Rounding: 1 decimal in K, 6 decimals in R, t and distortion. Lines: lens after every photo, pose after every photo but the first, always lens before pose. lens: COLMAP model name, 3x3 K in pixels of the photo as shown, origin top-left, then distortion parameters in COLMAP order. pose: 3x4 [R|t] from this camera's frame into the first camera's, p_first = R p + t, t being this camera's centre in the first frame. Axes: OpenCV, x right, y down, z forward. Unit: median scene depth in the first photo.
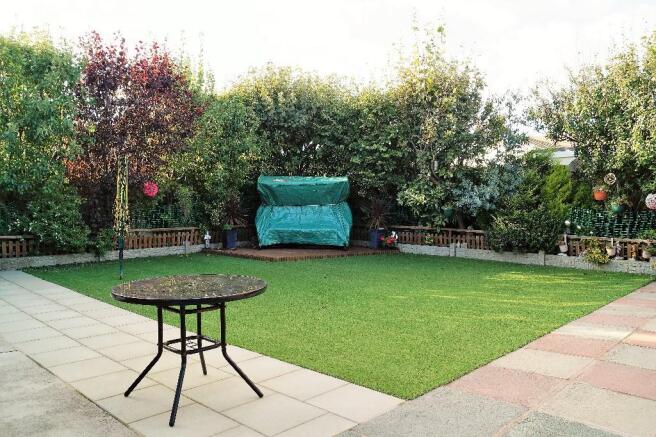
lens RADIAL K [[522.8, 0, 328.0], [0, 522.8, 218.5], [0, 0, 1]] dist [-0.095869, 0.041532]
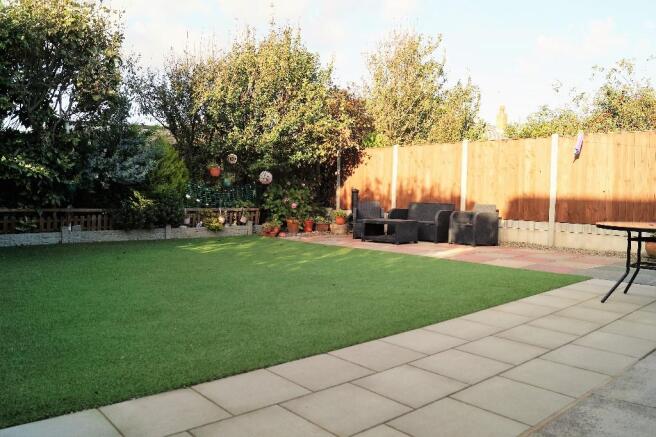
lens RADIAL K [[522.8, 0, 328.0], [0, 522.8, 218.5], [0, 0, 1]] dist [-0.095869, 0.041532]
pose [[0.080283, -0.057527, 0.995111, -0.579436], [0.020415, 0.998219, 0.056060, -0.000905], [-0.996563, 0.015814, 0.081315, 0.600947]]
